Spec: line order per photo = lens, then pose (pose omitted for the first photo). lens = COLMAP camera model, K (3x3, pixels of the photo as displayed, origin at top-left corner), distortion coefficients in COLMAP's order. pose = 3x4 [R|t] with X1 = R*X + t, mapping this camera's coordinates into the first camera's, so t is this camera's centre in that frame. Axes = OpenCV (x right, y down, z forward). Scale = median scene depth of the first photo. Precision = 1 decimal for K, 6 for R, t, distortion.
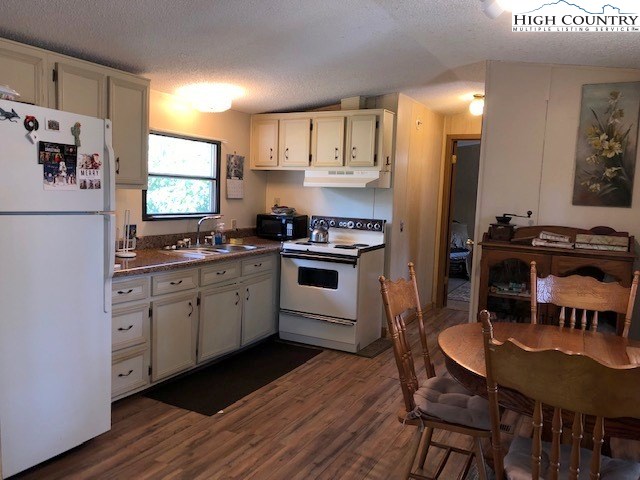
lens RADIAL K [[513.5, 0, 318.5], [0, 513.5, 227.2], [0, 0, 1]] dist [0.010998, -0.016039]
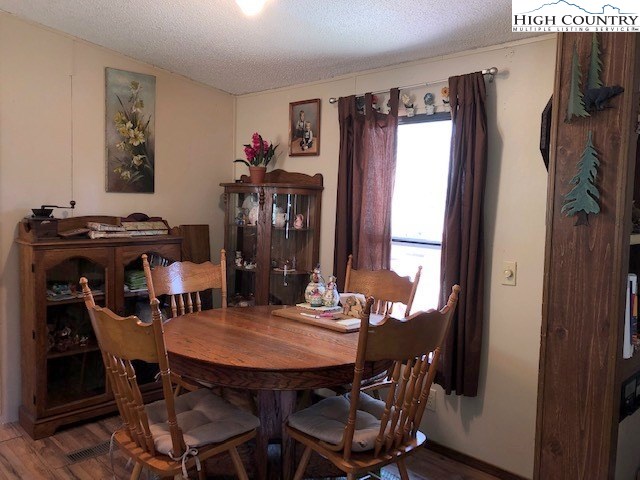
lens RADIAL K [[513.5, 0, 318.5], [0, 513.5, 227.2], [0, 0, 1]] dist [0.010998, -0.016039]
pose [[0.291077, -0.091462, 0.952318, -0.323994], [0.054246, 0.995396, 0.079019, -0.034396], [-0.955160, 0.028658, 0.294699, 0.351225]]
